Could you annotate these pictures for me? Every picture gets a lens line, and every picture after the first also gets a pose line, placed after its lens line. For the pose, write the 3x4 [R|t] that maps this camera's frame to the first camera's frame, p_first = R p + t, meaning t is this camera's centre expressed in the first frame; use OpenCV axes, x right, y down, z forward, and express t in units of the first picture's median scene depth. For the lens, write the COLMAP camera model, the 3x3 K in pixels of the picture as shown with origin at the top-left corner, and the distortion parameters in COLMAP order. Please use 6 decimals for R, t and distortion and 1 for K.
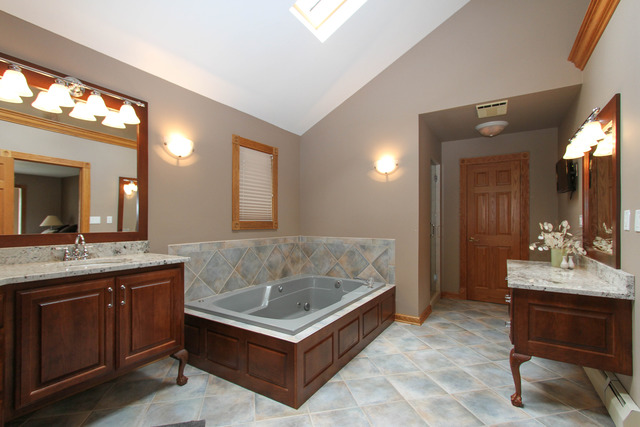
lens RADIAL K [[308.5, 0, 306.7], [0, 308.5, 220.7], [0, 0, 1]] dist [-0.003907, -0.000868]
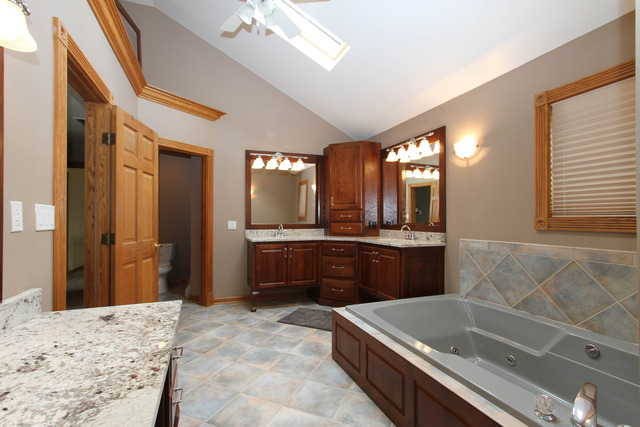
lens RADIAL K [[308.5, 0, 319.5], [0, 308.5, 217.0], [0, 0, 1]] dist [-0.003907, -0.000868]
pose [[-0.597035, -0.005000, -0.802200, 0.685540], [0.004054, 0.999949, -0.009250, 0.005524], [0.802205, -0.008774, -0.596984, 1.115349]]
